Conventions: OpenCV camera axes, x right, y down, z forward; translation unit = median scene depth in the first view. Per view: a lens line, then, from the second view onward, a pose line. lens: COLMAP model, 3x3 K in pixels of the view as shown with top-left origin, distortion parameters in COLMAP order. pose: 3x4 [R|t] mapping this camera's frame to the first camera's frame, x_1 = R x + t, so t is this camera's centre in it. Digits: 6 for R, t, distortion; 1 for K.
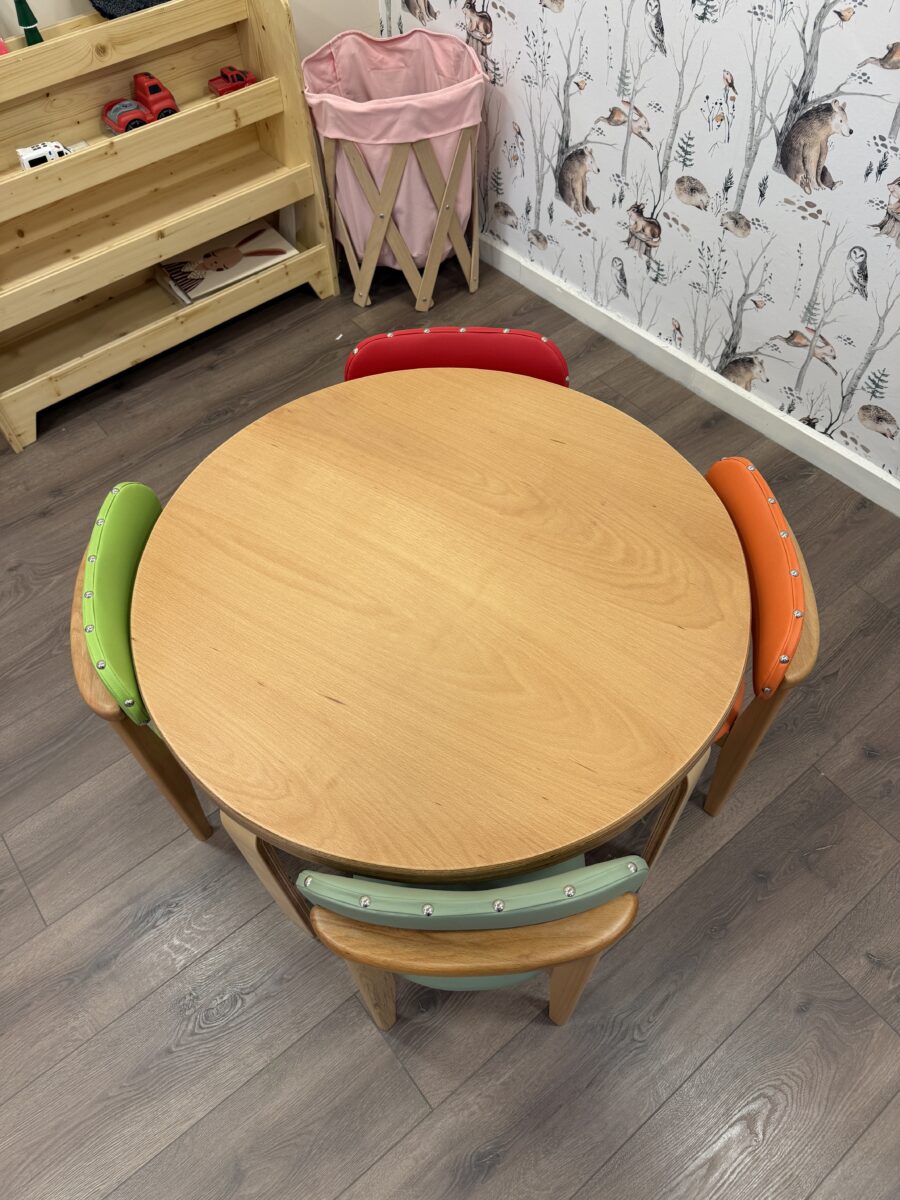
lens RADIAL K [[863.0, 0, 449.8], [0, 863.0, 600.8], [0, 0, 1]] dist [-0.000458, -0.011407]
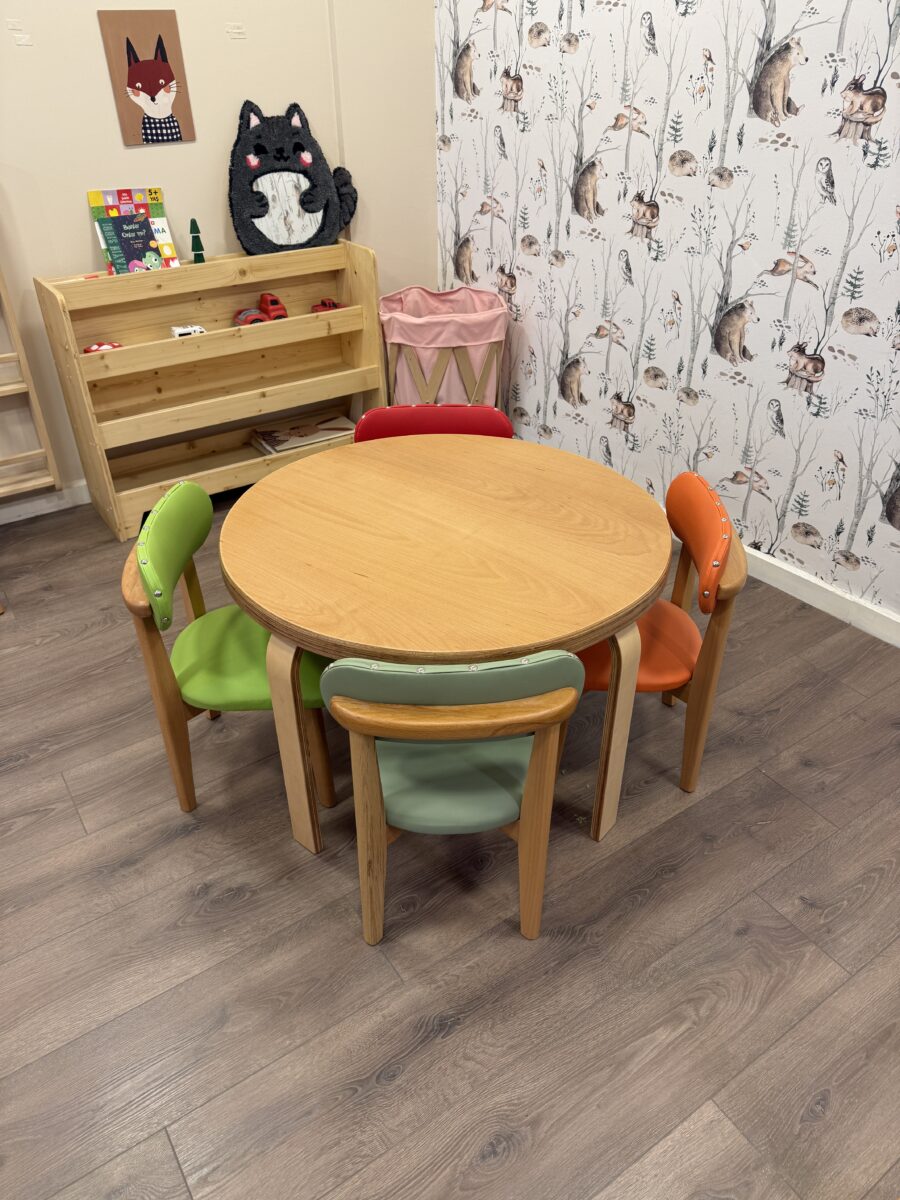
lens RADIAL K [[863.0, 0, 448.3], [0, 863.0, 601.5], [0, 0, 1]] dist [-0.000458, -0.011407]
pose [[0.996934, 0.062725, -0.046774, 0.045898], [-0.075325, 0.931140, -0.356798, 0.409099], [0.021173, 0.359227, 0.933010, -0.165518]]
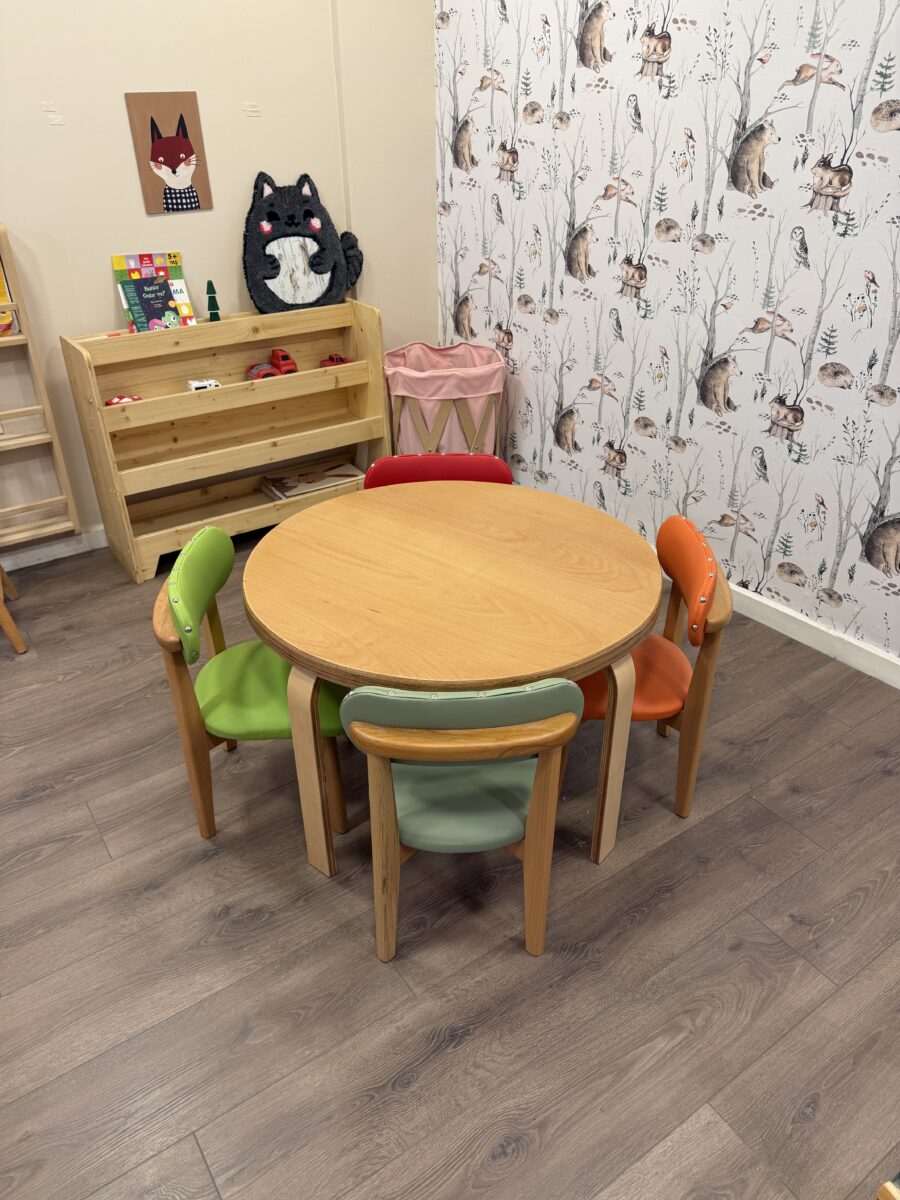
lens RADIAL K [[863.0, 0, 446.6], [0, 863.0, 600.1], [0, 0, 1]] dist [-0.000458, -0.011407]
pose [[0.997334, 0.055960, -0.046828, 0.036506], [-0.070152, 0.911912, -0.404344, 0.443775], [0.020076, 0.406552, 0.913407, -0.227133]]
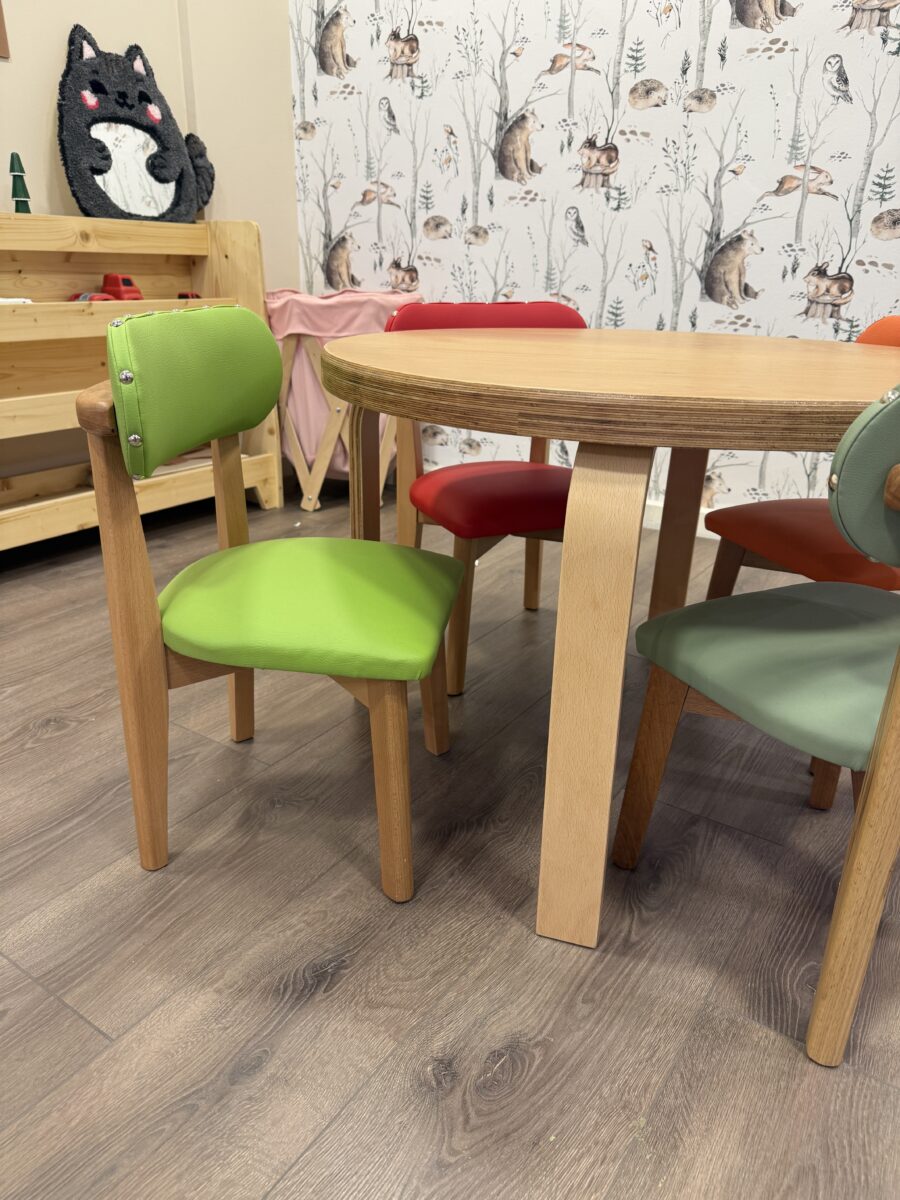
lens RADIAL K [[863.0, 0, 446.5], [0, 863.0, 596.3], [0, 0, 1]] dist [-0.000458, -0.011407]
pose [[0.951787, -0.058219, 0.301184, -0.367807], [0.215982, 0.824400, -0.523180, 0.416149], [-0.217837, 0.563006, 0.797227, 0.346494]]
